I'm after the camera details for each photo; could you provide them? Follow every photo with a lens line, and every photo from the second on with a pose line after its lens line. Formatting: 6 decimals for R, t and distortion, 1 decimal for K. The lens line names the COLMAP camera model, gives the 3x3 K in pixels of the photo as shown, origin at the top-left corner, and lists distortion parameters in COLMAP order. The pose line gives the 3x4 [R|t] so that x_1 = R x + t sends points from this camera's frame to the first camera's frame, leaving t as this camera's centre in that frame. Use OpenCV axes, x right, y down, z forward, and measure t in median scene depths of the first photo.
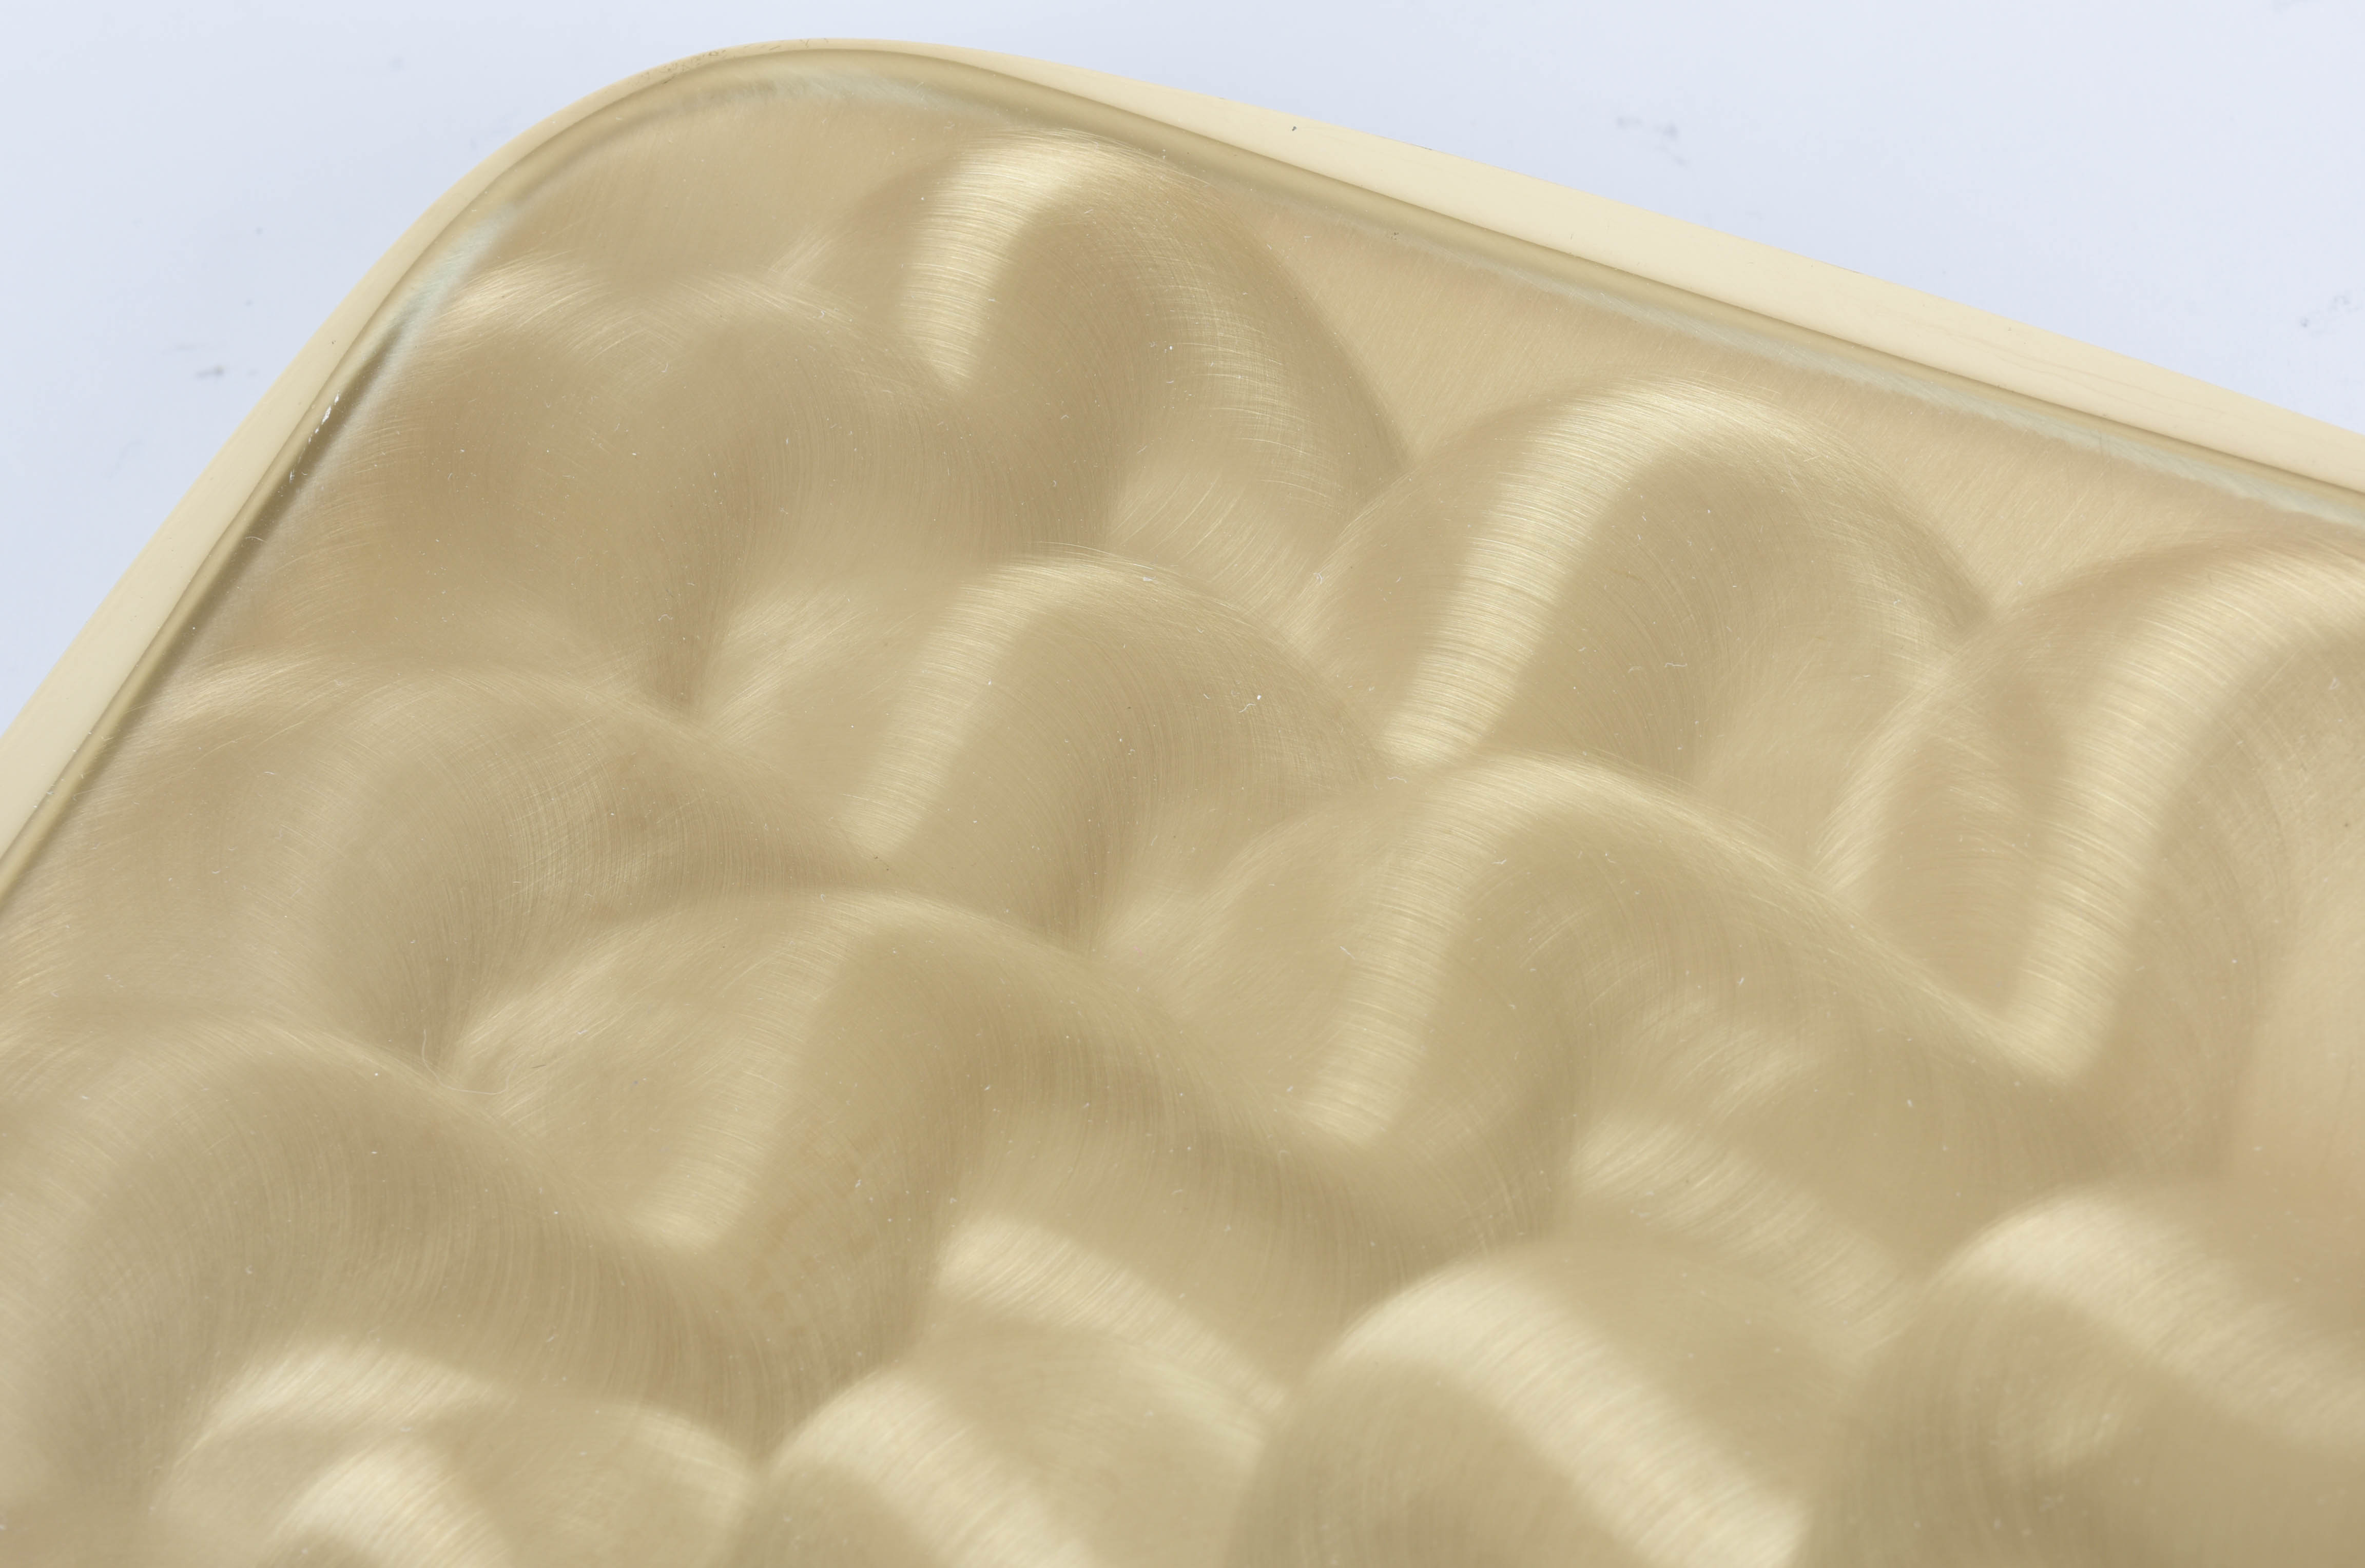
lens RADIAL K [[4403.8, 0, 1178.8], [0, 4403.8, 784.7], [0, 0, 1]] dist [-0.033686, 0.000000]
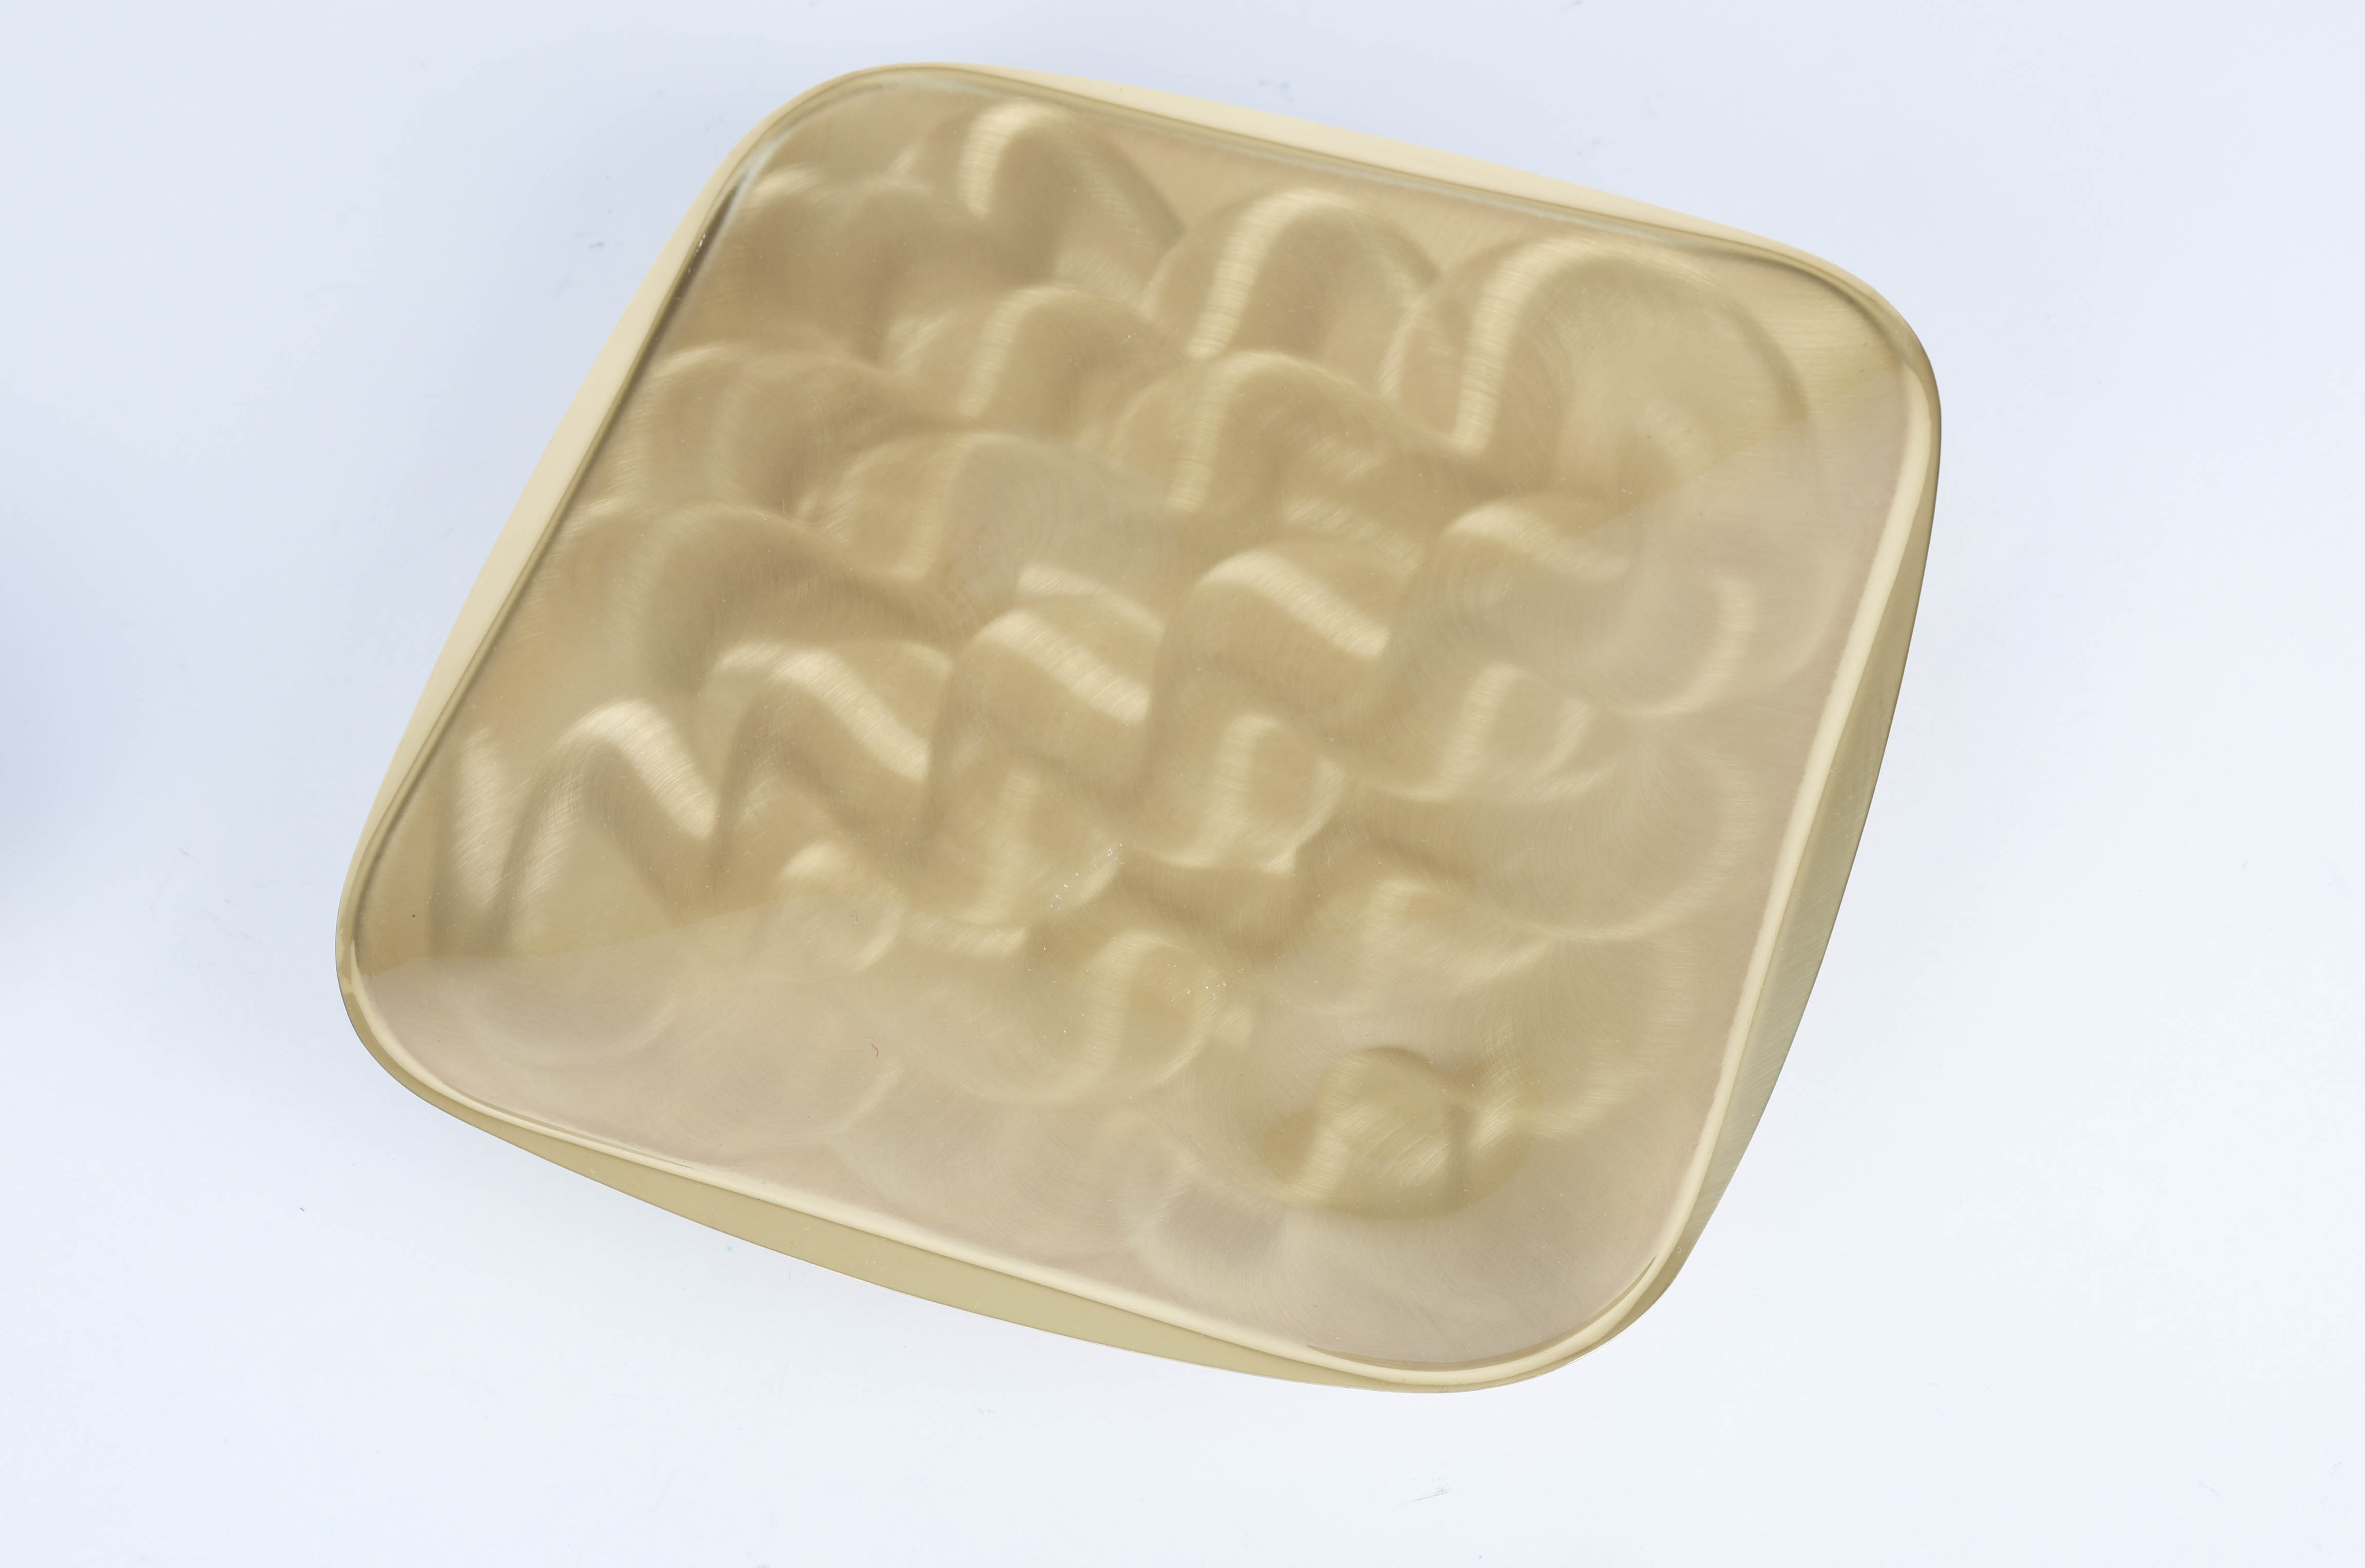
lens RADIAL K [[3747.0, 0, 1187.4], [0, 3747.0, 784.5], [0, 0, 1]] dist [0.047182, 0.000000]
pose [[0.993623, -0.077164, 0.082217, -0.132979], [0.076054, 0.996966, 0.016550, 0.186022], [-0.083245, -0.010192, 0.996477, -0.970811]]
